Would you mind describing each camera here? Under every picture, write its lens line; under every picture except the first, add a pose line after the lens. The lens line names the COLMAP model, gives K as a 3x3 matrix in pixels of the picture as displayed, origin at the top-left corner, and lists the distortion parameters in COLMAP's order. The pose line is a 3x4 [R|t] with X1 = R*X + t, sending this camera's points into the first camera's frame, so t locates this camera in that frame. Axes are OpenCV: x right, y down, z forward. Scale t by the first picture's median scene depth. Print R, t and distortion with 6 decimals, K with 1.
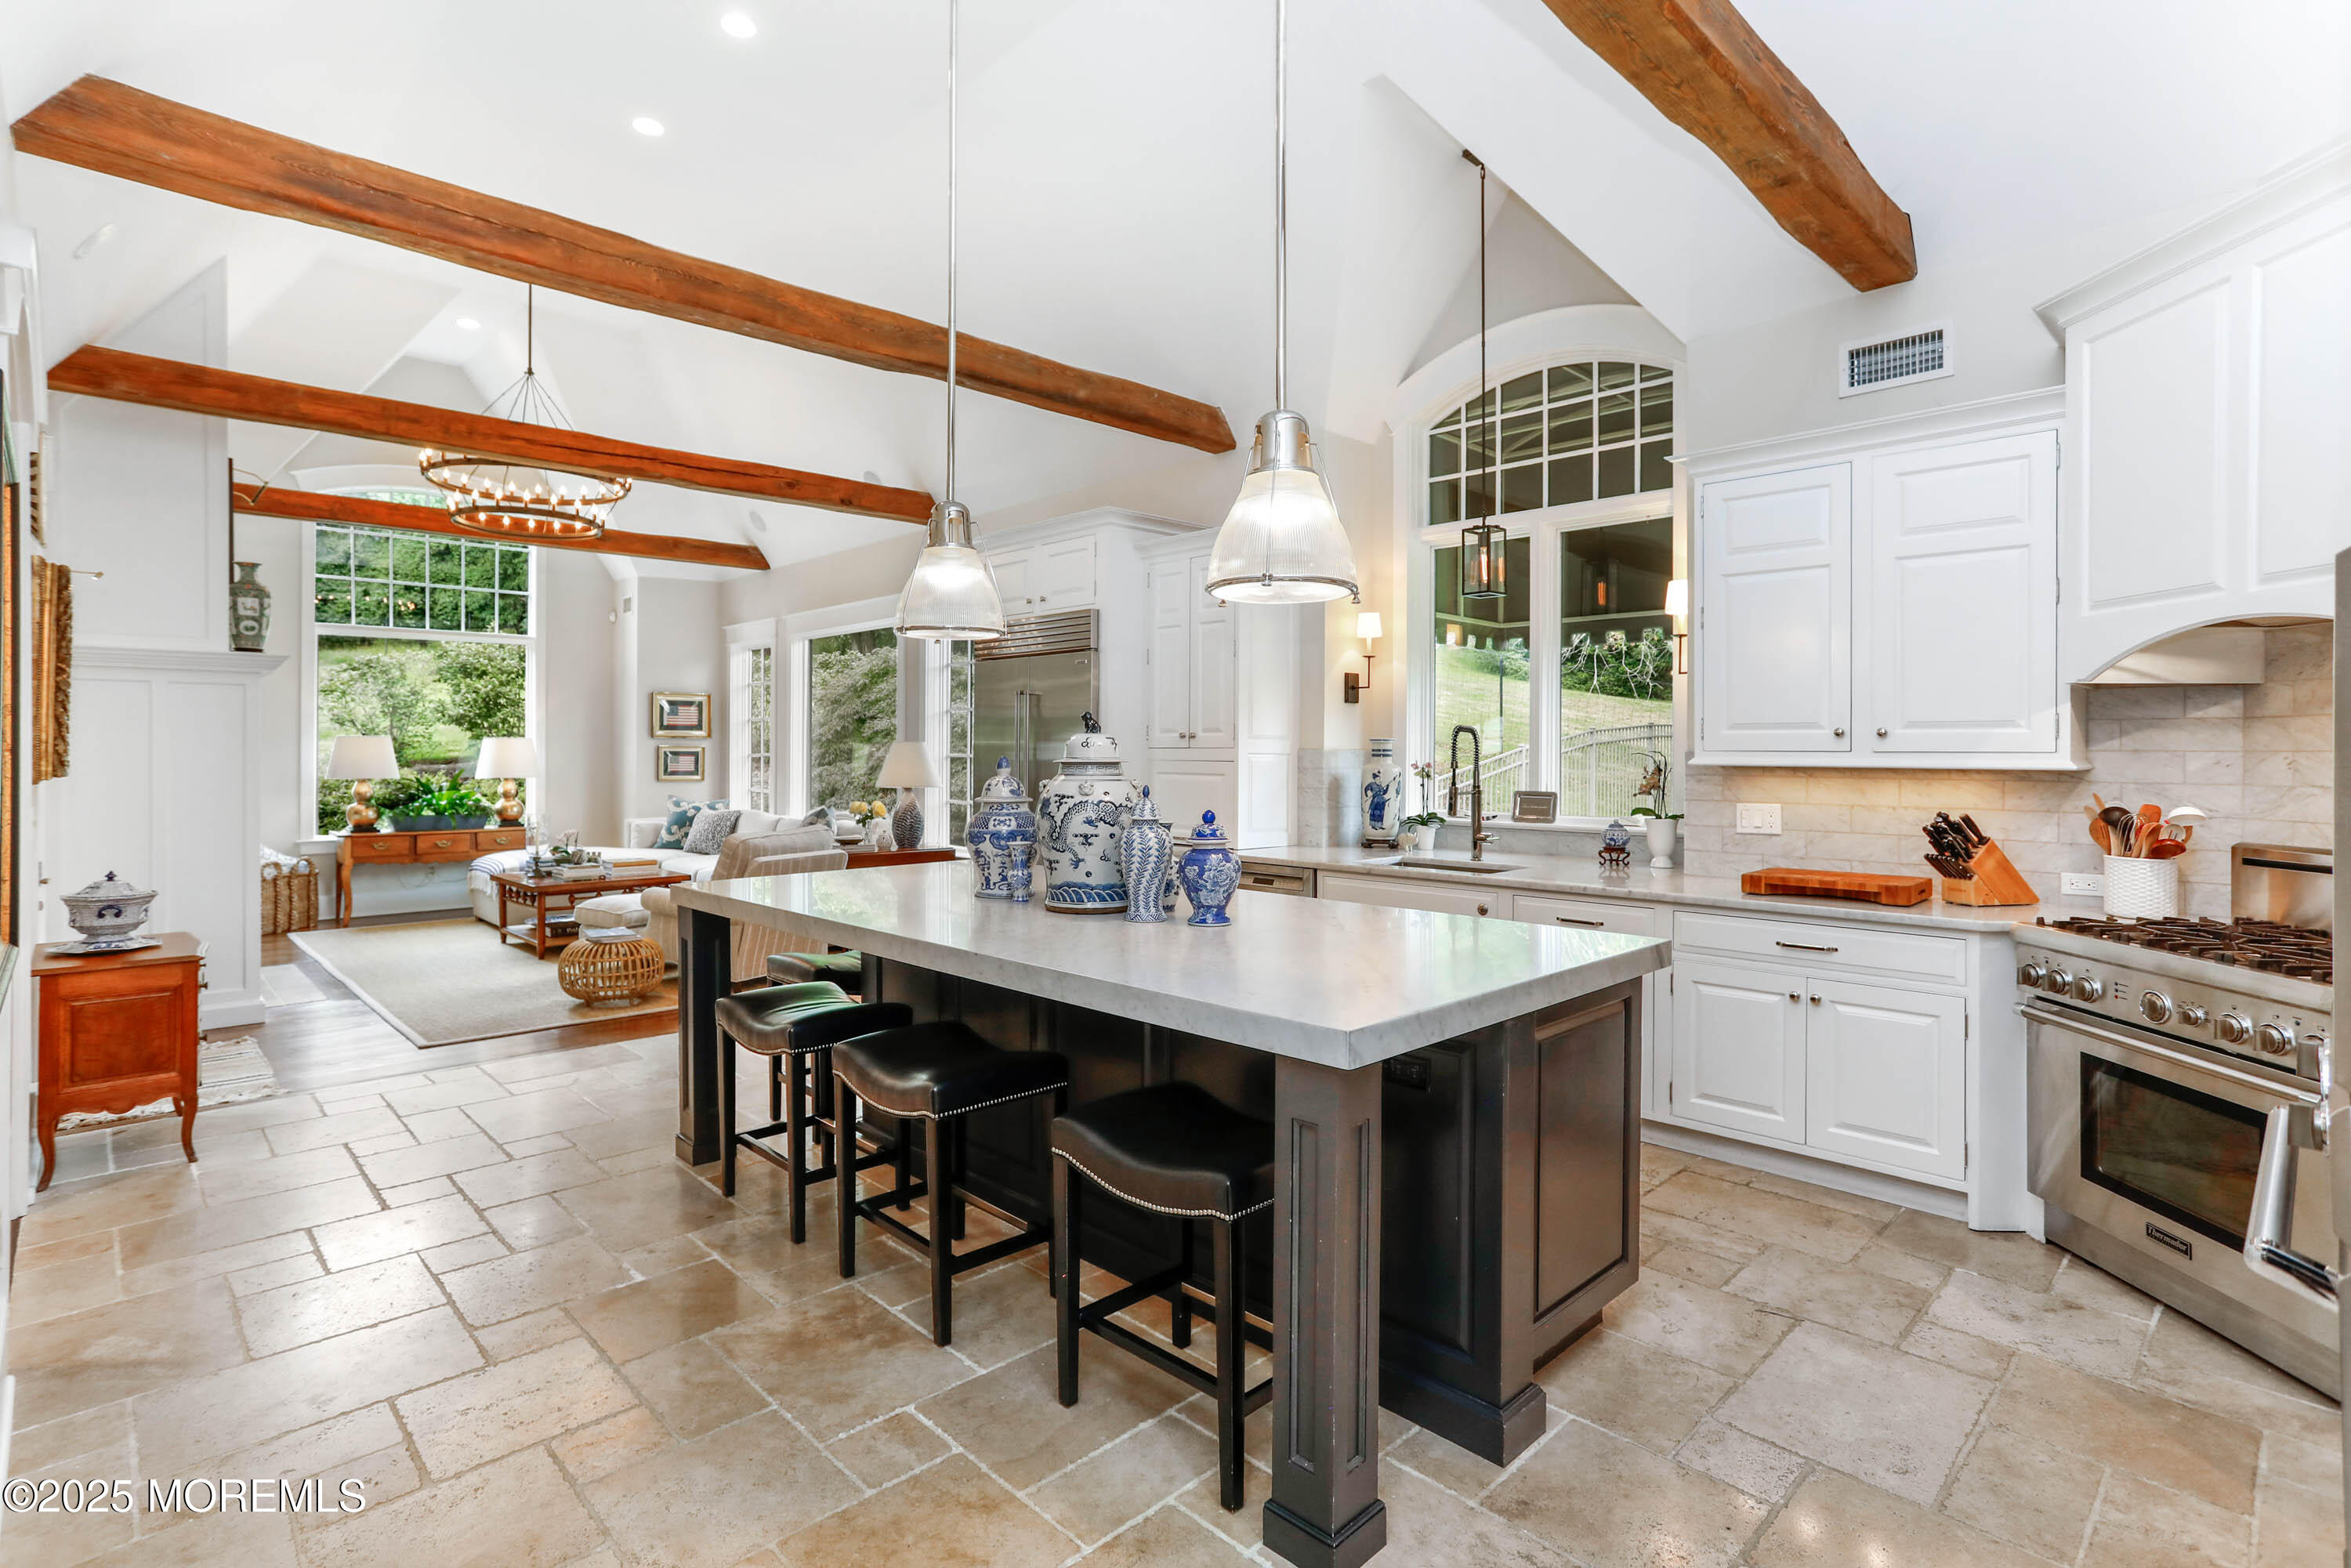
lens RADIAL K [[1148.1, 0, 1177.9], [0, 1148.1, 766.9], [0, 0, 1]] dist [-0.027950, 0.002557]
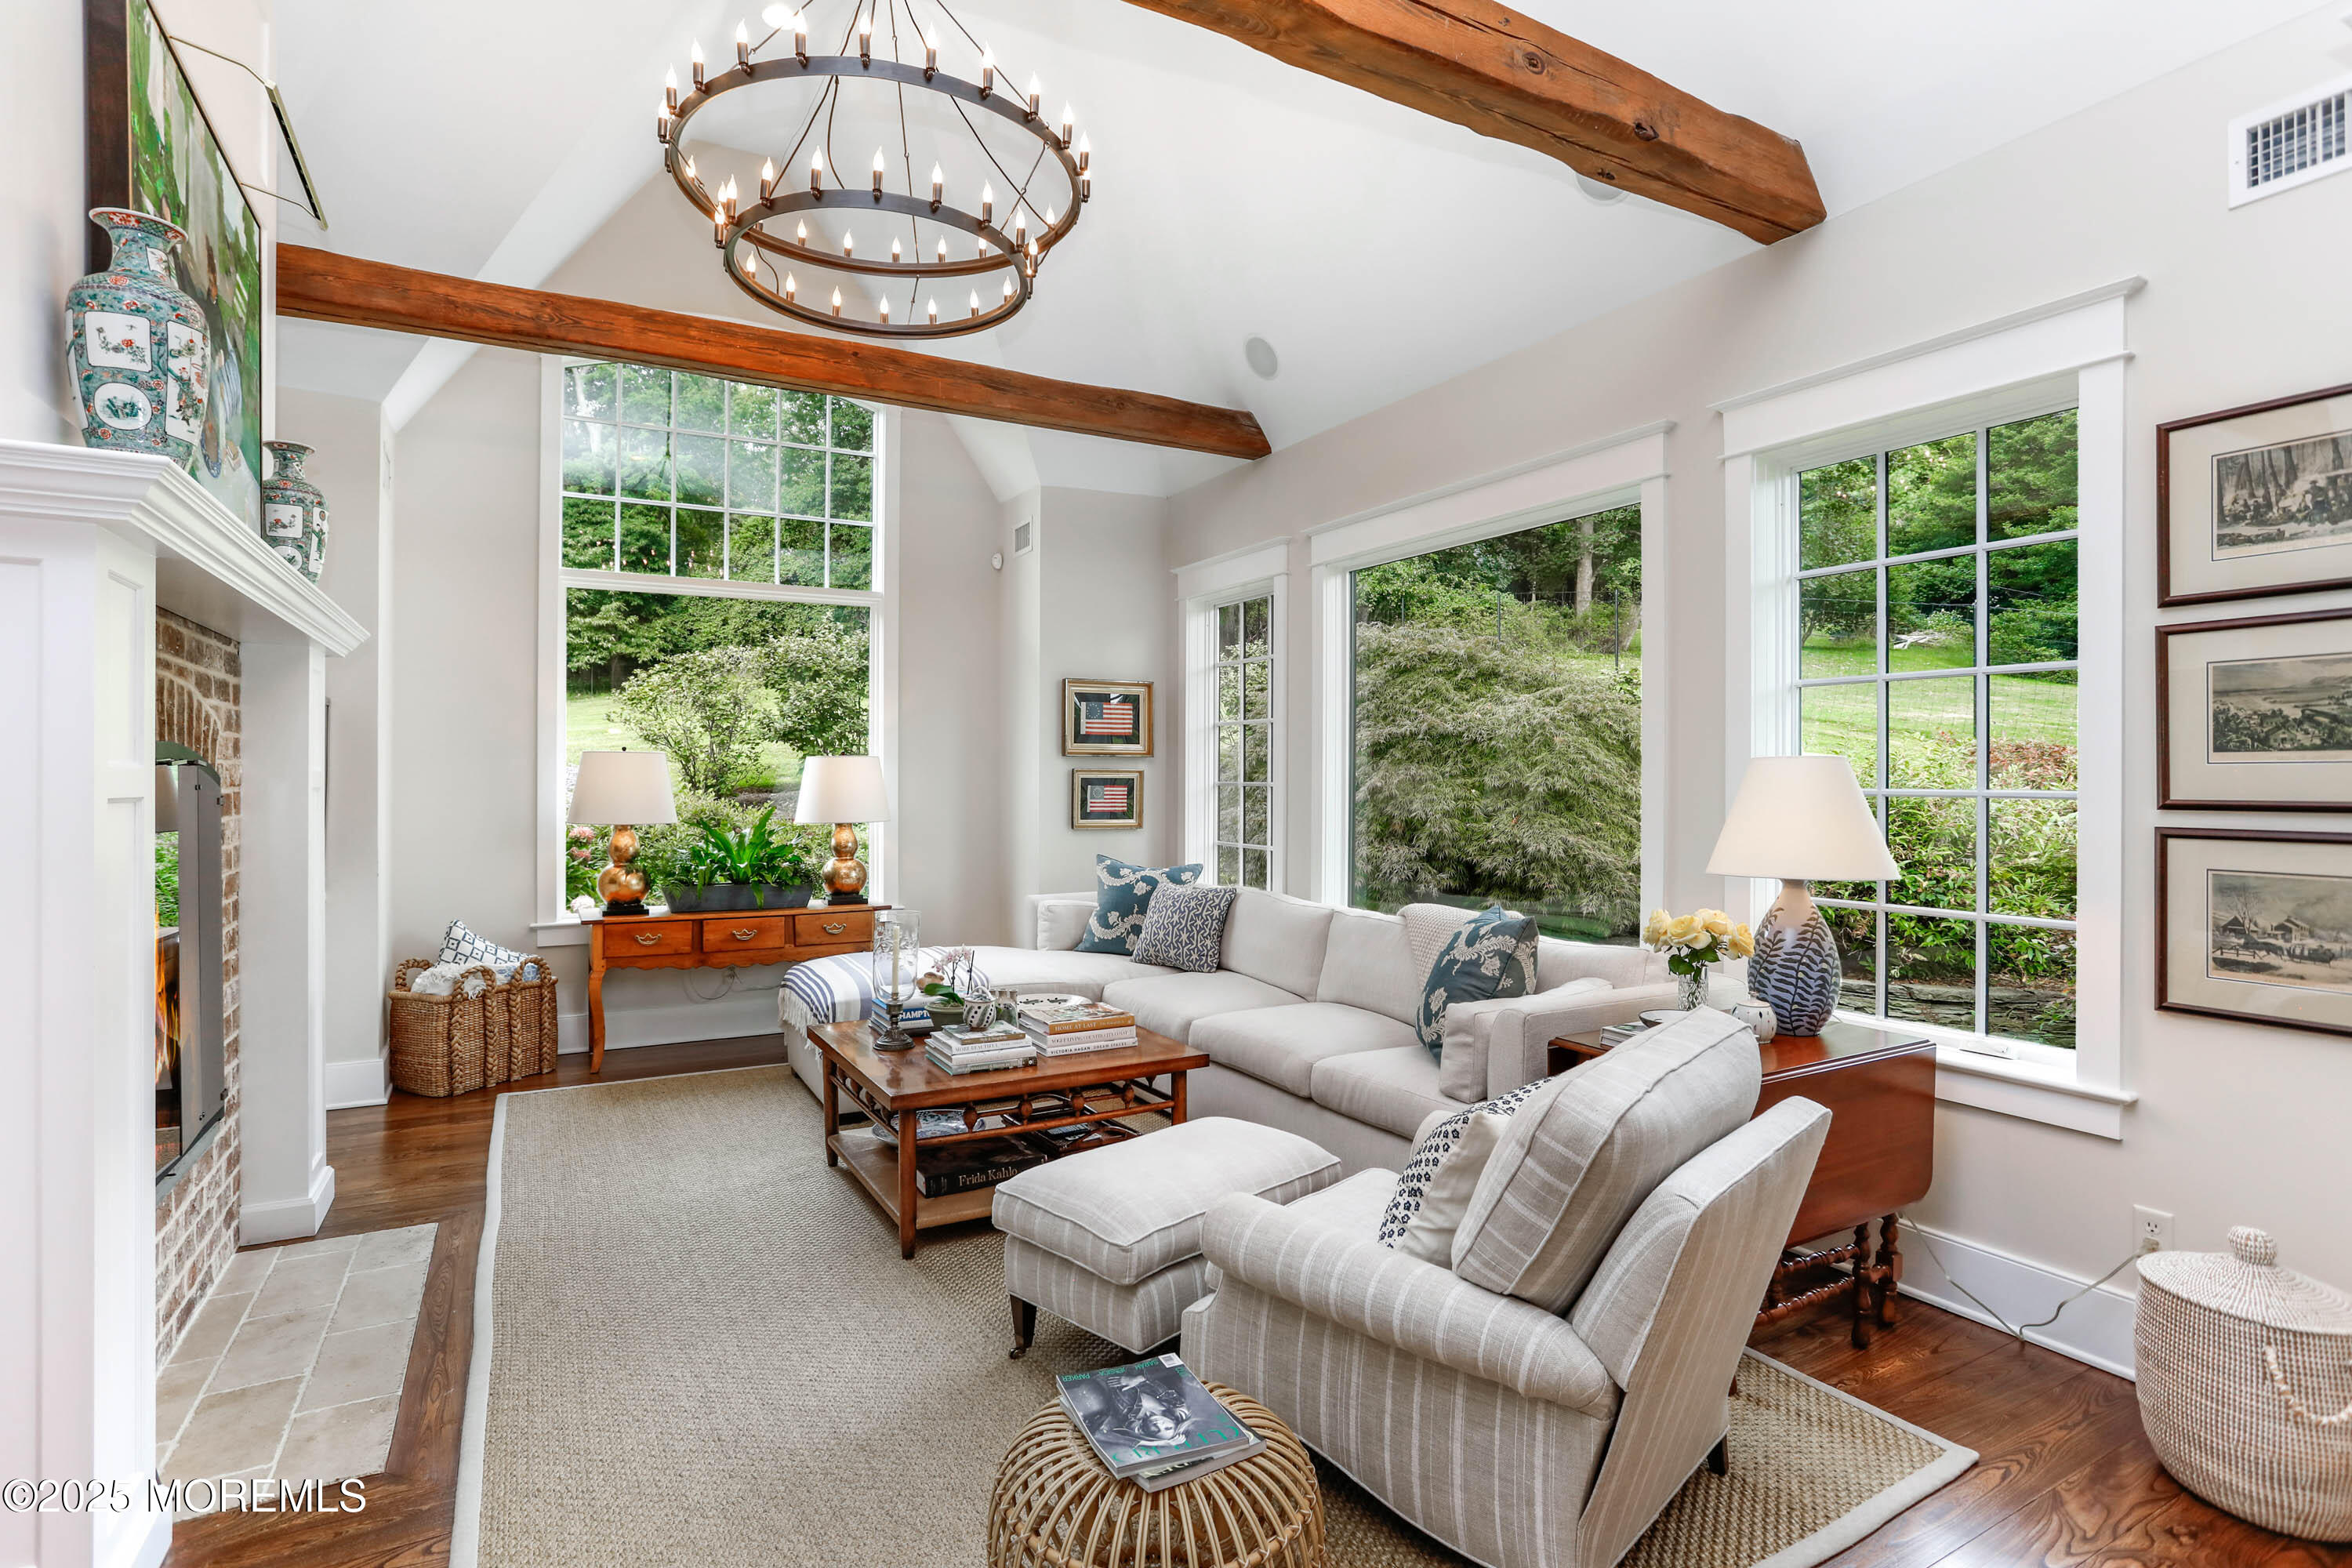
lens RADIAL K [[1197.2, 0, 1183.9], [0, 1197.2, 785.6], [0, 0, 1]] dist [-0.034136, -0.000228]
pose [[0.966885, 0.001755, -0.255208, -0.257236], [-0.002978, 0.999986, -0.004406, -0.007550], [0.255197, 0.005020, 0.966876, 0.441454]]
